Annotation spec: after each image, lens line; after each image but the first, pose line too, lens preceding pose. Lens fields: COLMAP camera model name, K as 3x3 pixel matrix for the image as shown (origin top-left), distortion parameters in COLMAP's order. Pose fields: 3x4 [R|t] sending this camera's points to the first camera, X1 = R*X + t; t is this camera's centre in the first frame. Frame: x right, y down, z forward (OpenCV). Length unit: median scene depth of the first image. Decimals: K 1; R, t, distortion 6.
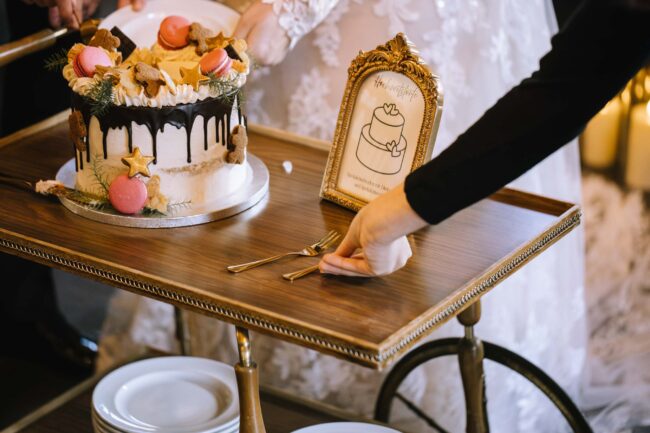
lens RADIAL K [[1935.9, 0, 325.0], [0, 1935.9, 216.5], [0, 0, 1]] dist [-0.043318, 0.738160]
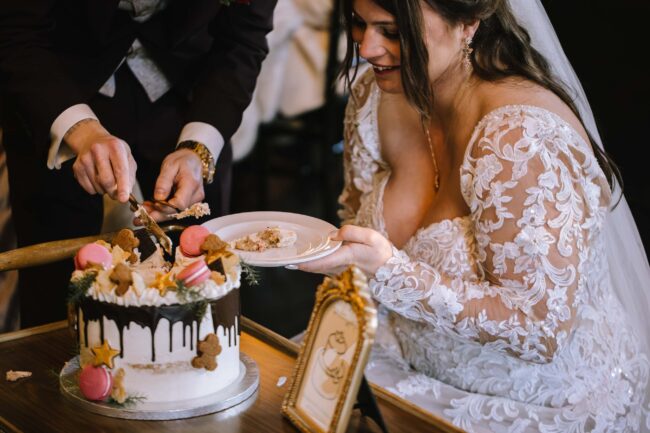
lens RADIAL K [[1935.9, 0, 325.0], [0, 1935.9, 216.5], [0, 0, 1]] dist [-0.043318, 0.738160]
pose [[0.923760, 0.108317, -0.367335, 0.401074], [-0.149403, 0.985096, -0.085237, -0.029905], [0.352628, 0.133619, 0.926175, 0.036954]]
